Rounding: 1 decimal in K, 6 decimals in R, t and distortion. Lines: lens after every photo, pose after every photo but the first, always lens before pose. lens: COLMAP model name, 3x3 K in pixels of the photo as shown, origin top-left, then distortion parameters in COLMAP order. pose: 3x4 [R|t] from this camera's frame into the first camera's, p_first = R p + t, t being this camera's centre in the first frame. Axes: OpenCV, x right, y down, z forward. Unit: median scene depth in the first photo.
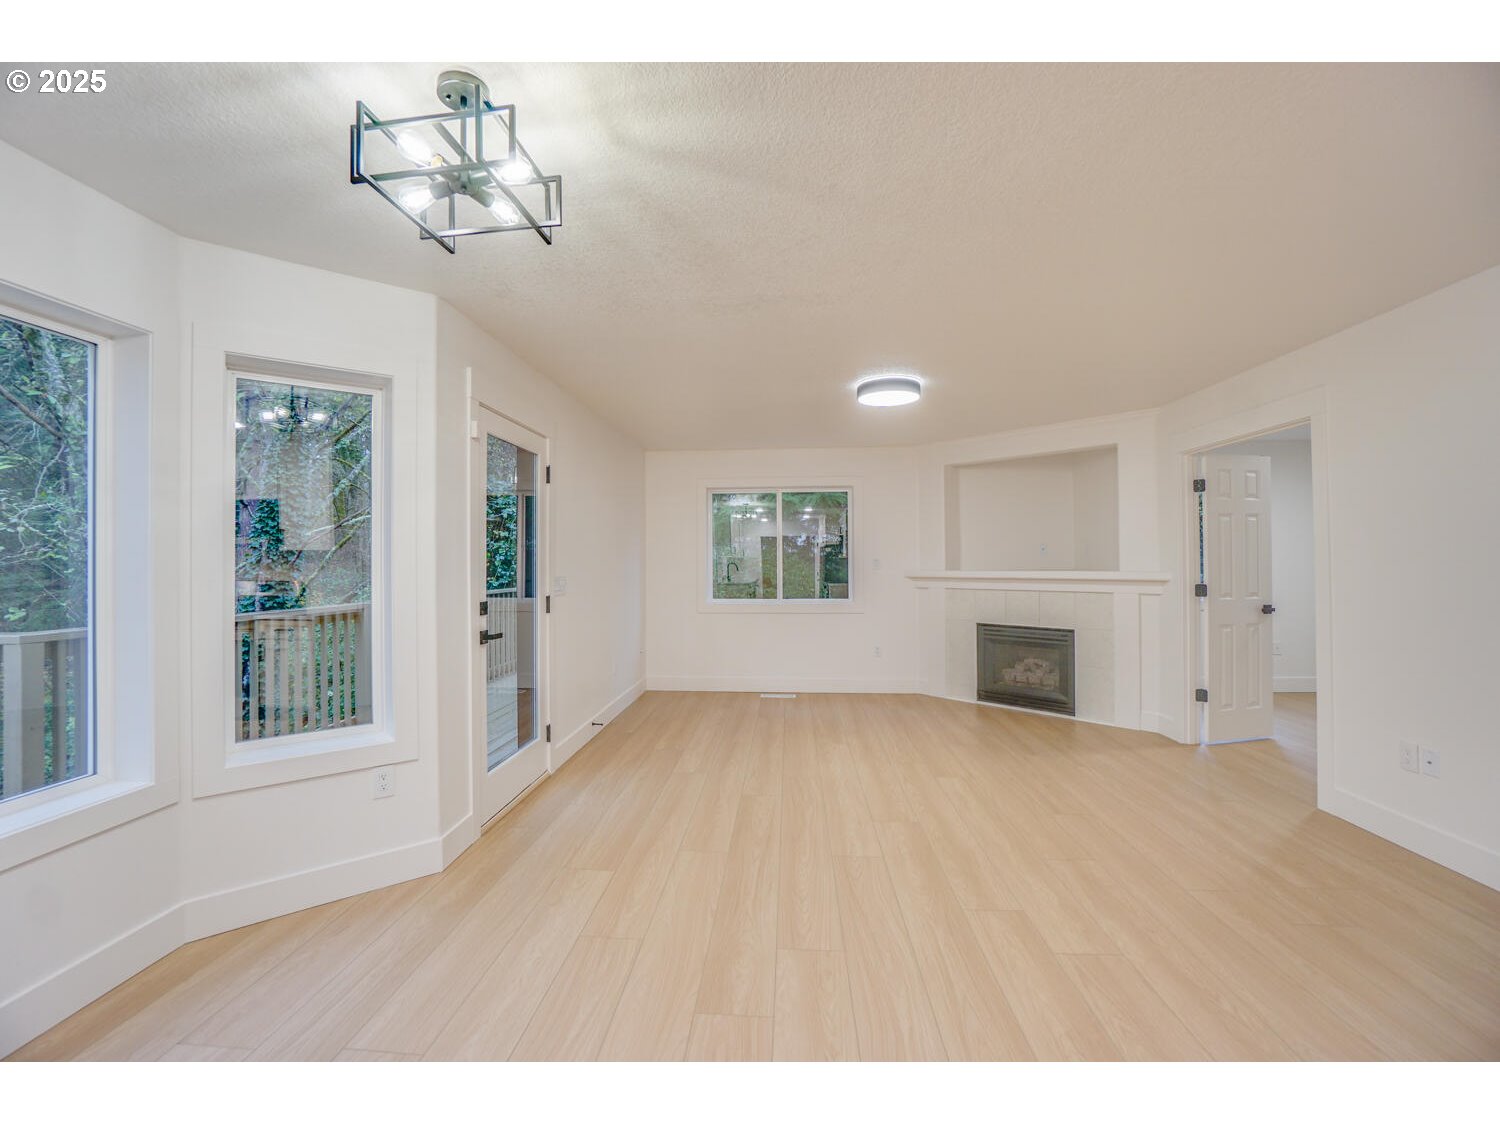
lens RADIAL K [[674.1, 0, 728.4], [0, 674.1, 561.1], [0, 0, 1]] dist [-0.029898, 0.000596]
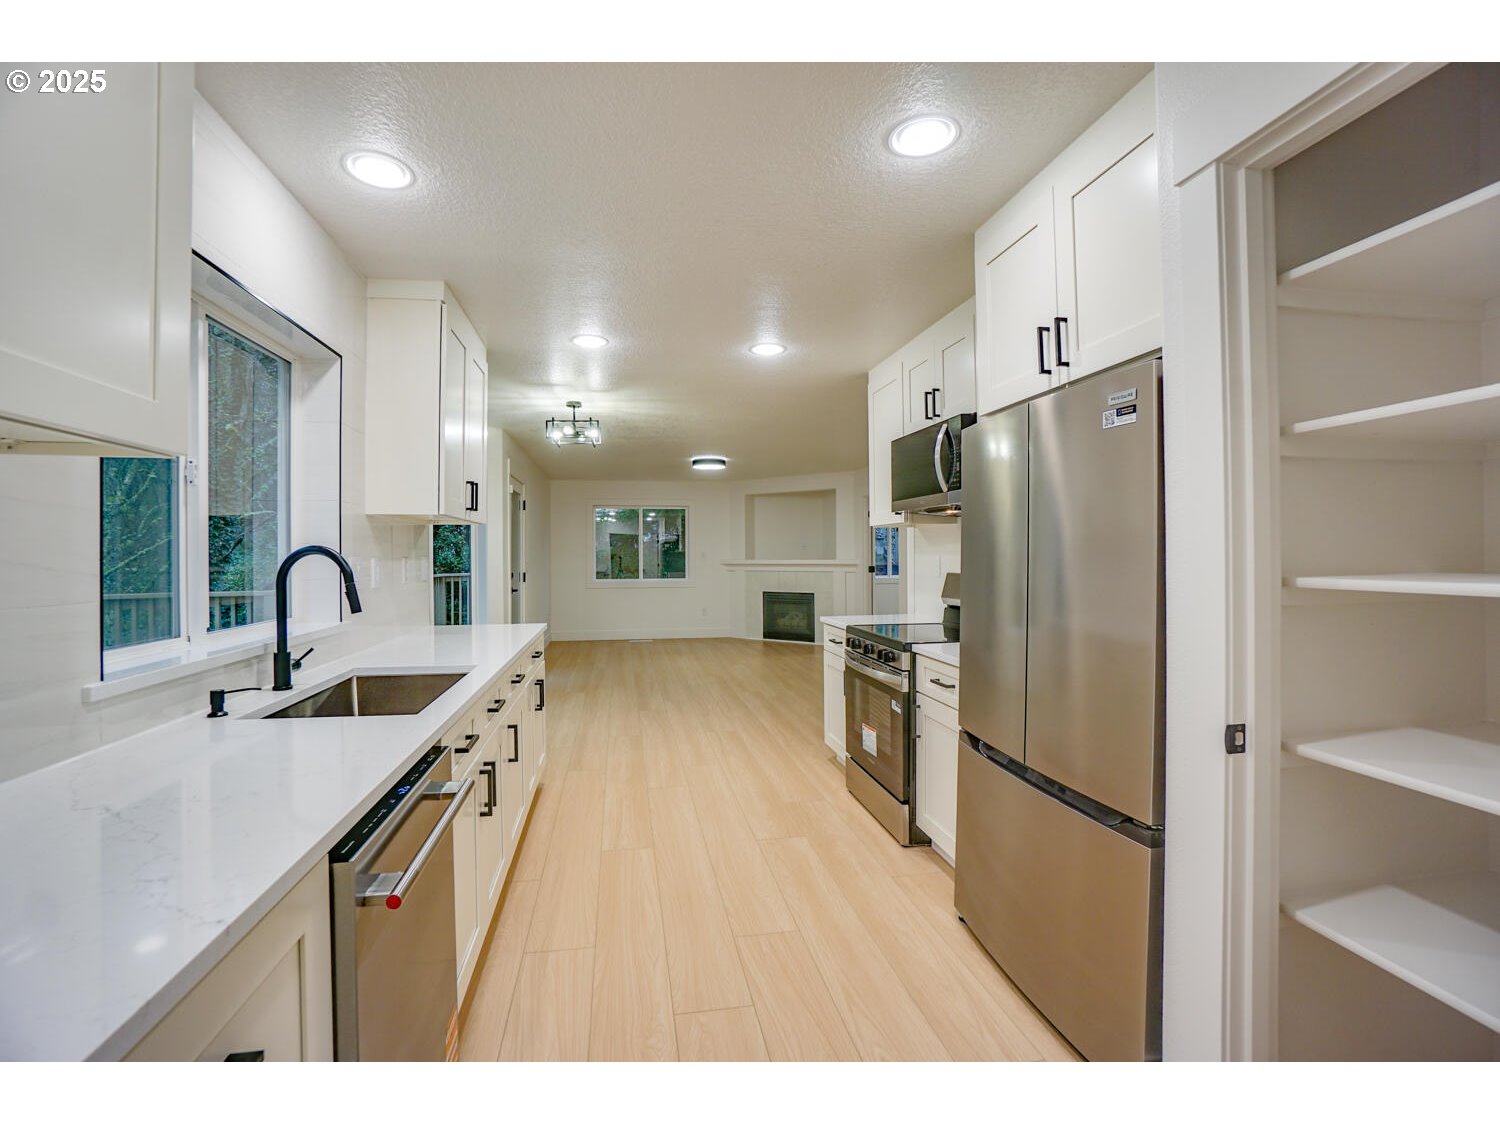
lens RADIAL K [[674.1, 0, 728.4], [0, 674.1, 561.1], [0, 0, 1]] dist [-0.029898, 0.000596]
pose [[0.969046, -0.002066, 0.246870, -0.121489], [0.000021, 0.999966, 0.008284, 0.003723], [-0.246879, -0.008022, 0.969013, -0.587576]]
